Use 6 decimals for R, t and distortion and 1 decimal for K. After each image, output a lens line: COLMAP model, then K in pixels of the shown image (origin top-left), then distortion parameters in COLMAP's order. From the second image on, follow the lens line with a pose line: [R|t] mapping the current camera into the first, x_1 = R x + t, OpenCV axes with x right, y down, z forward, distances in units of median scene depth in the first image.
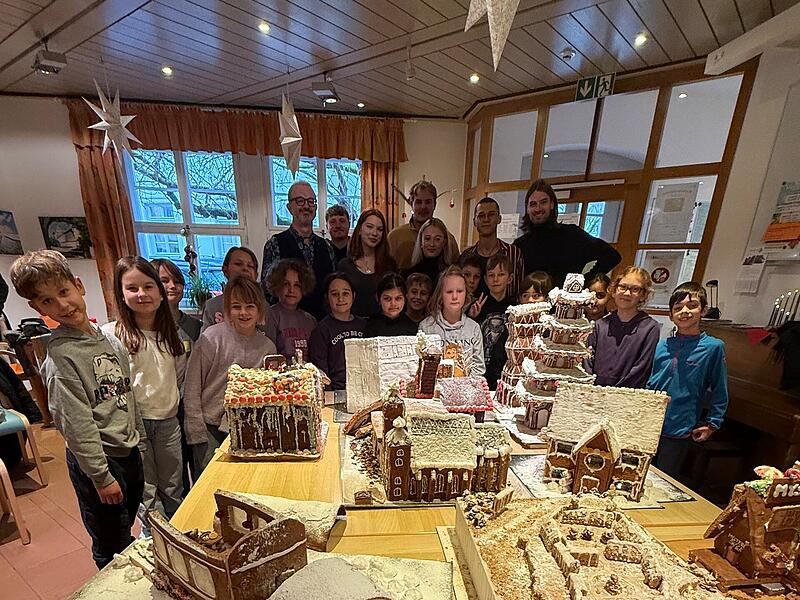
lens RADIAL K [[479.9, 0, 399.2], [0, 479.9, 483.1], [0, 0, 1]] dist [-0.000346, 0.000267]
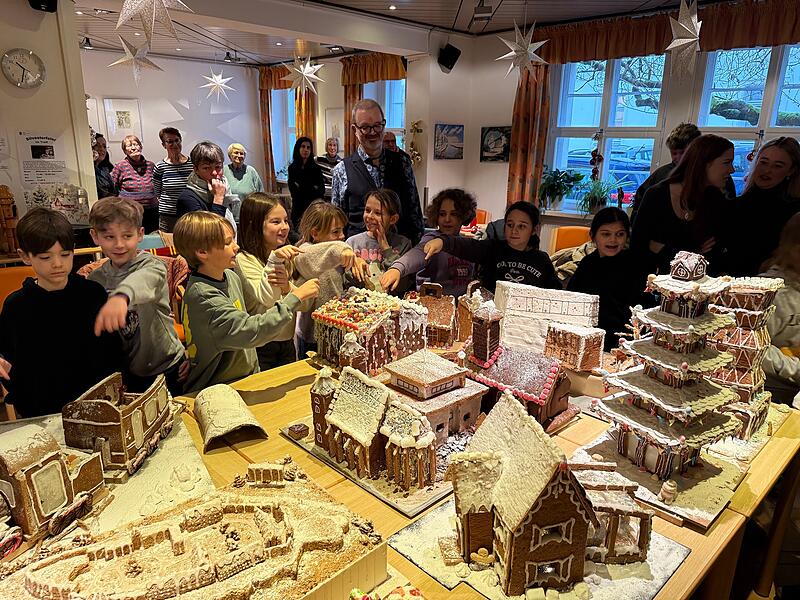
lens RADIAL K [[564.9, 0, 399.3], [0, 564.9, 300.8], [0, 0, 1]] dist [0.145101, -0.278903]
pose [[0.608046, 0.205752, -0.766776, 0.671649], [-0.328358, 0.944528, -0.006936, -0.211208], [0.722814, 0.255995, 0.641877, 0.192496]]
